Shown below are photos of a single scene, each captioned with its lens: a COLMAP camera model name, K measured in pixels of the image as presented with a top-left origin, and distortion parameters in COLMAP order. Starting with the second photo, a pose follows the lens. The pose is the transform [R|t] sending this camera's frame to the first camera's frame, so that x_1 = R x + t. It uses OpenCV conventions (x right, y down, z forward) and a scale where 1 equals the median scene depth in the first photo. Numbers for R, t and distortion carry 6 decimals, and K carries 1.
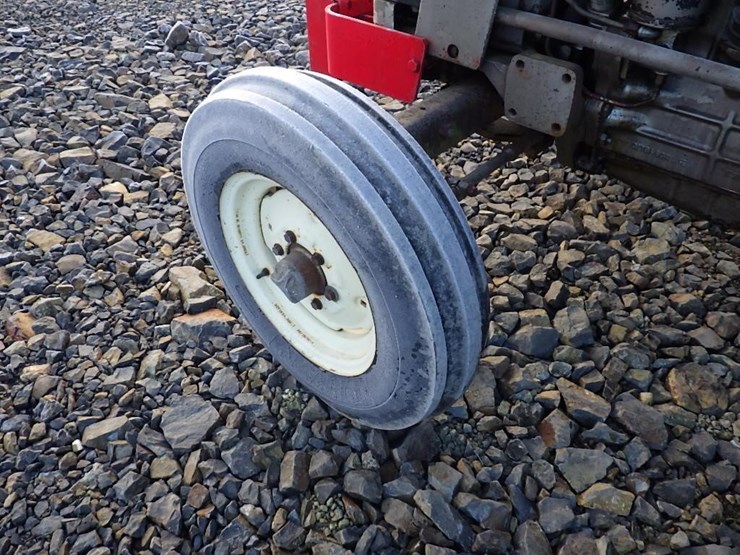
lens RADIAL K [[605.6, 0, 370.8], [0, 605.6, 267.4], [0, 0, 1]] dist [0.005144, 0.003015]
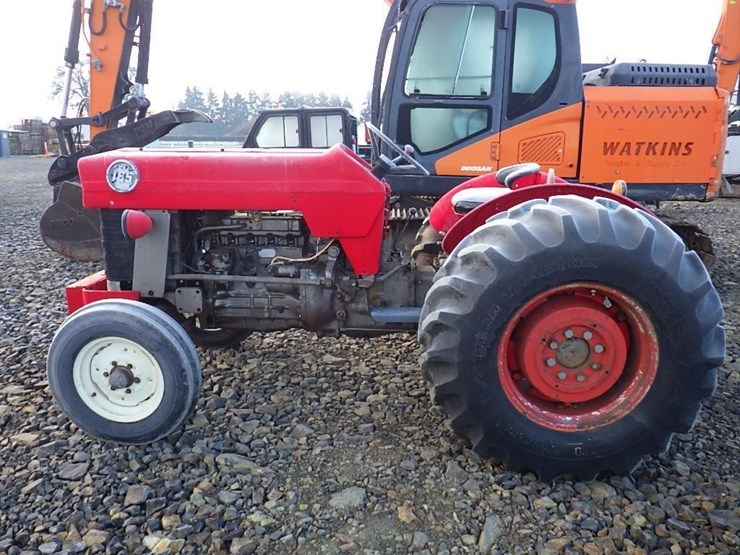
lens RADIAL K [[605.6, 0, 364.4], [0, 605.6, 281.9], [0, 0, 1]] dist [0.005144, 0.003015]
pose [[0.774800, -0.144547, 0.615460, -0.703338], [0.399870, 0.866090, -0.299985, 0.702589], [-0.489682, 0.478533, 0.728847, -1.283963]]
